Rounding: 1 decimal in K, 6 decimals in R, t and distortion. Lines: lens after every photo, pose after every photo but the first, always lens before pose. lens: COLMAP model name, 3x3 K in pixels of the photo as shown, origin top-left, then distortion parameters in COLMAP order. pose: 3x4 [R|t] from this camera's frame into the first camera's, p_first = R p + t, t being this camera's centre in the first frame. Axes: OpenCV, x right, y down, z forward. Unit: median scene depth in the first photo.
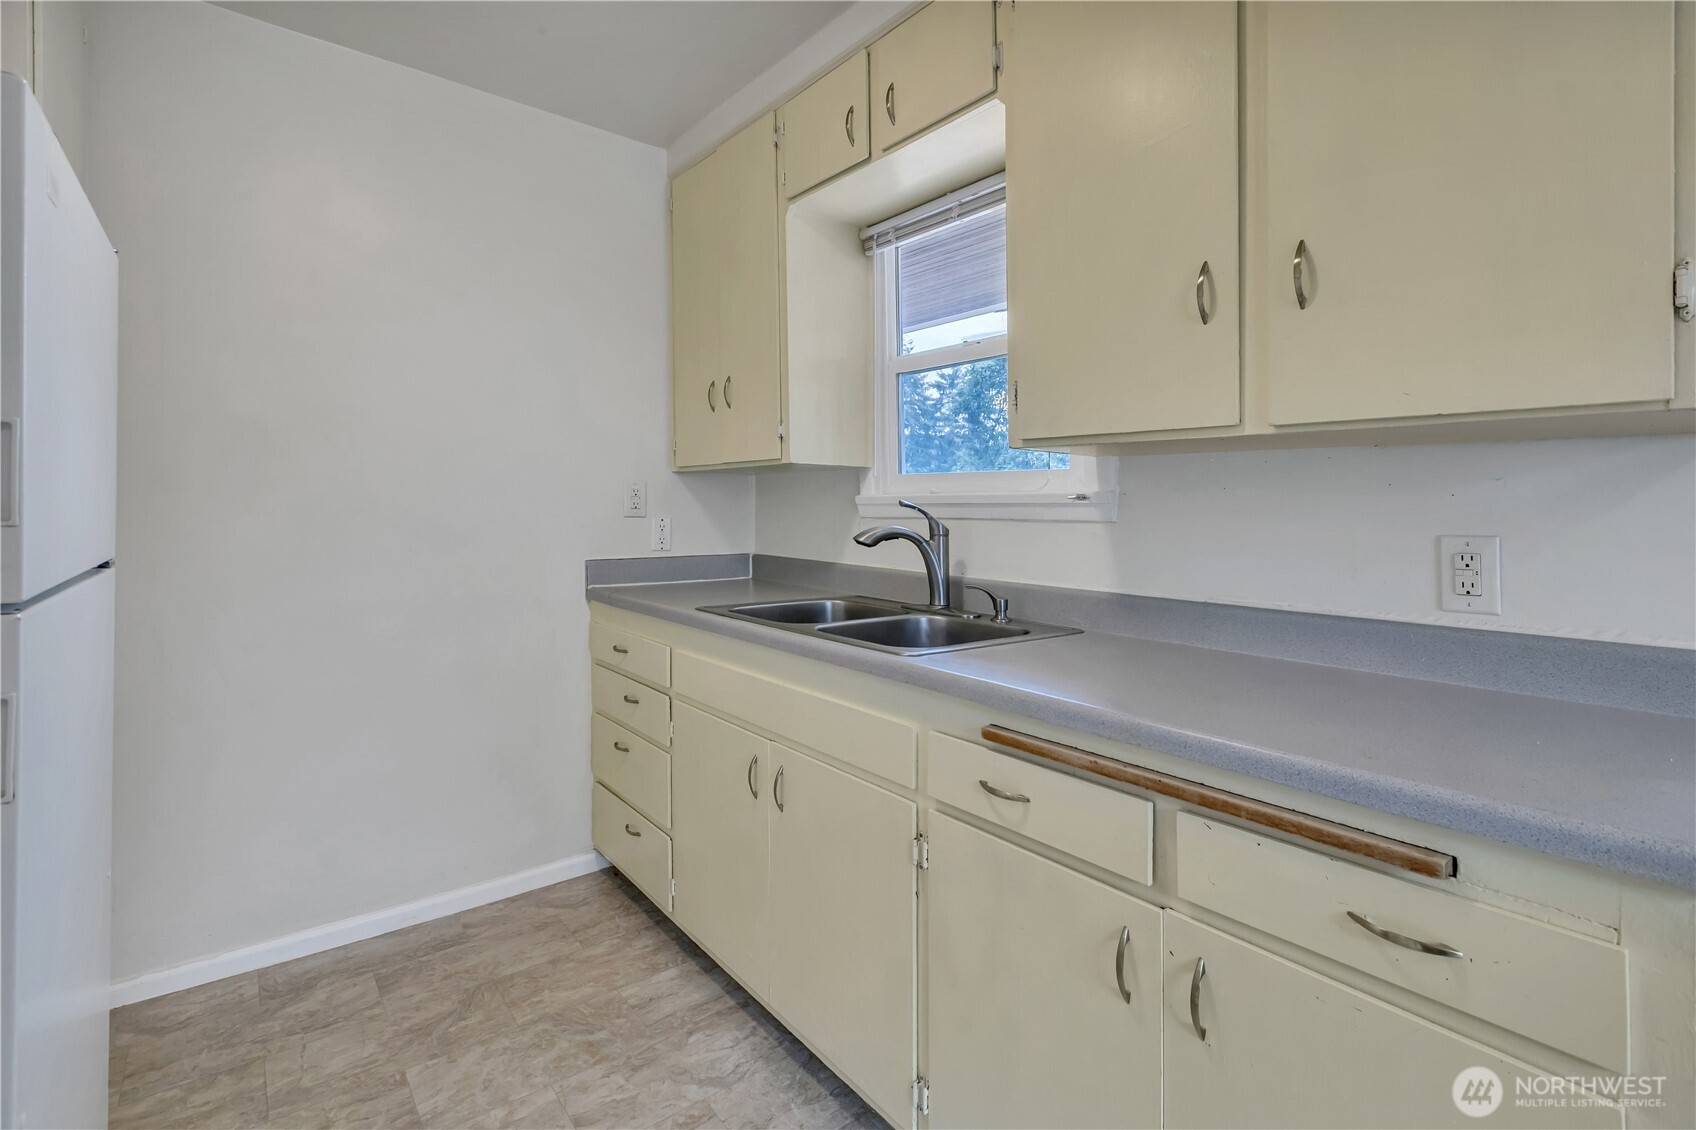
lens RADIAL K [[786.5, 0, 882.2], [0, 786.5, 512.9], [0, 0, 1]] dist [0.000453, -0.000966]
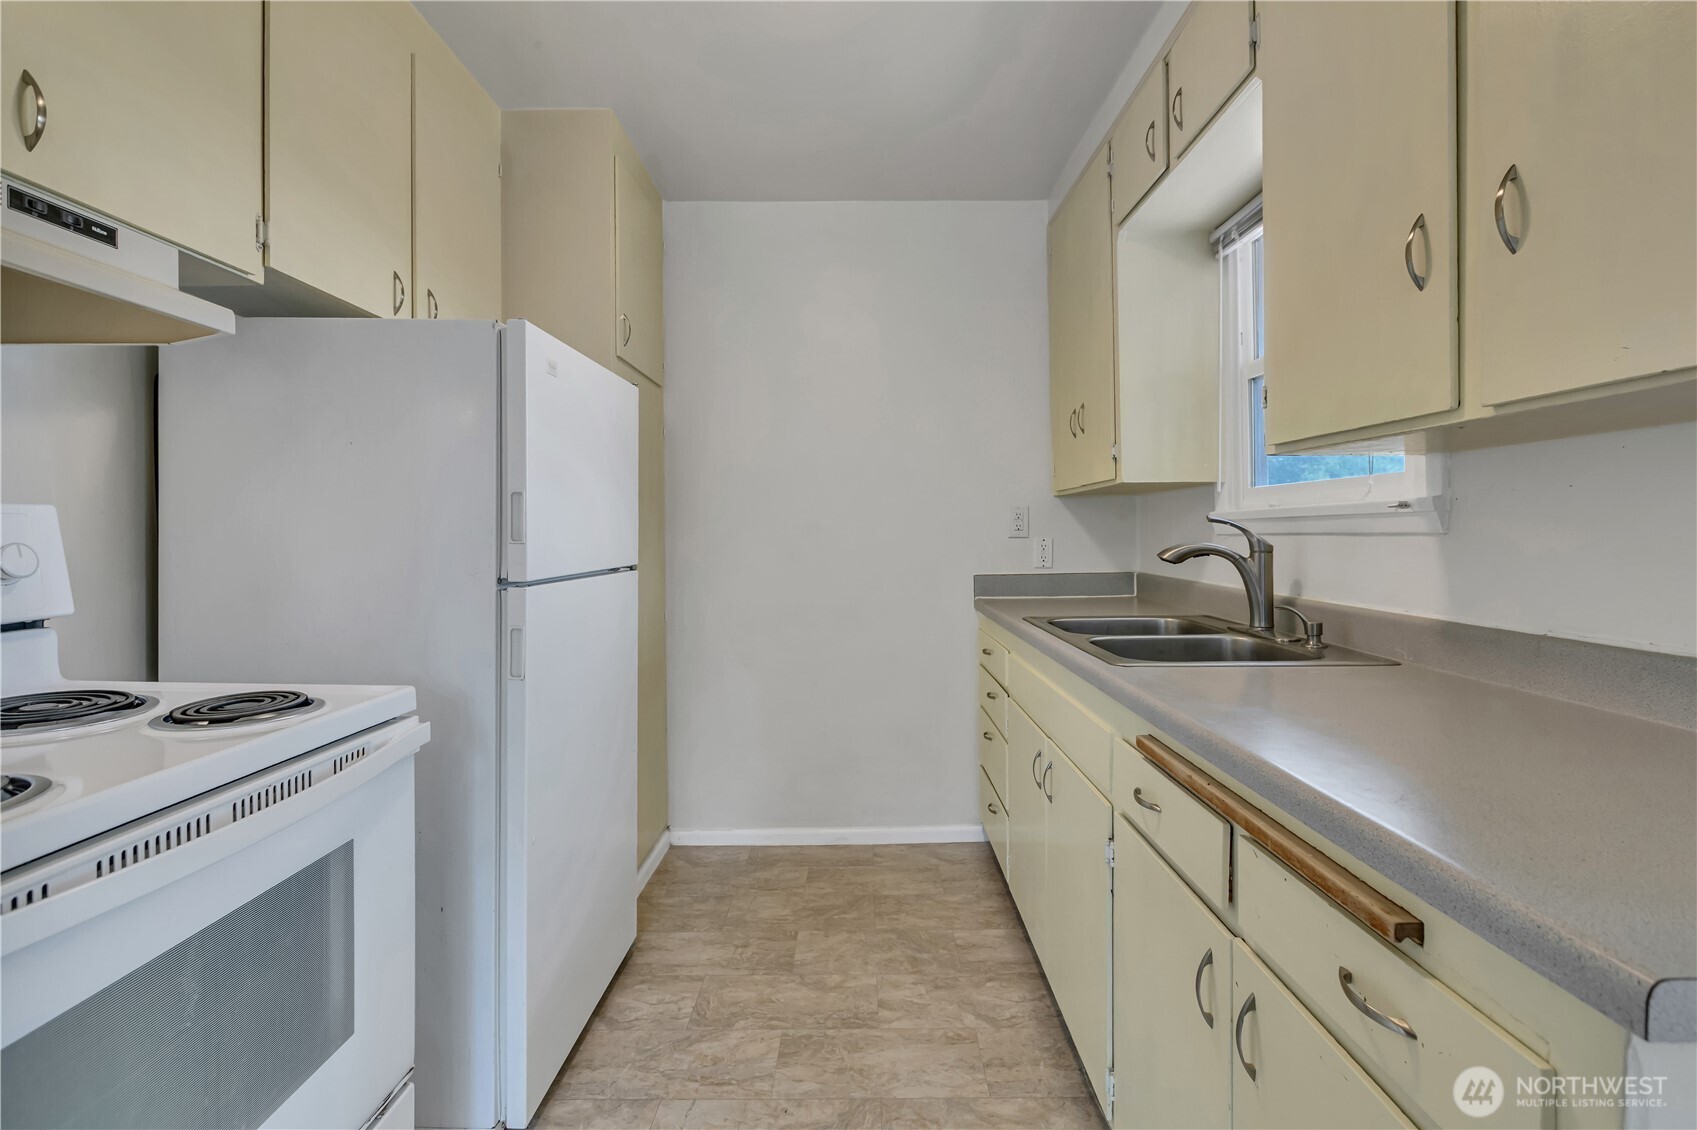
lens RADIAL K [[789.8, 0, 883.4], [0, 789.8, 545.6], [0, 0, 1]] dist [0.001428, 0.000226]
pose [[0.781243, -0.008333, -0.624172, 0.350273], [0.014779, 0.999878, 0.005149, 0.011077], [0.624052, -0.013247, 0.781270, -0.002799]]
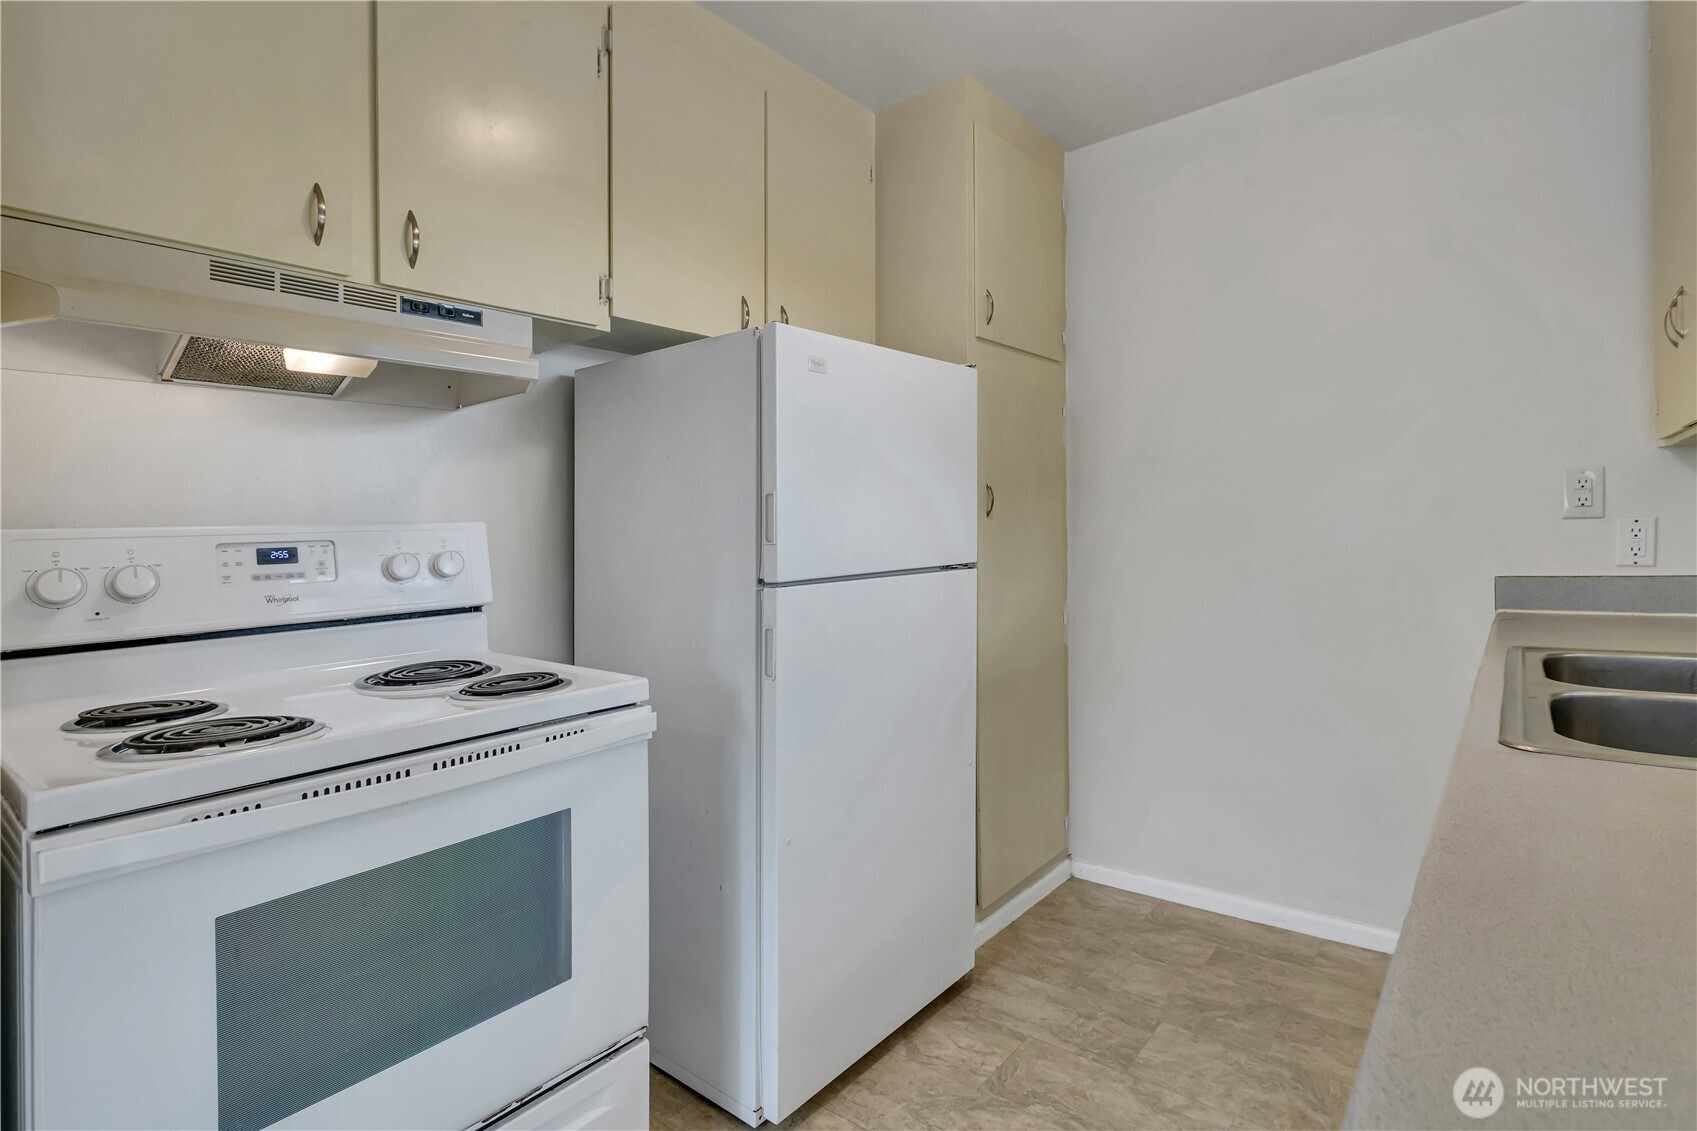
lens RADIAL K [[851.7, 0, 888.1], [0, 851.7, 540.2], [0, 0, 1]] dist [-0.001820, -0.000092]
pose [[0.212484, -0.011799, -0.977093, 0.441954], [0.033716, 0.999420, -0.004736, 0.011368], [0.976583, -0.031938, 0.212758, 0.331028]]
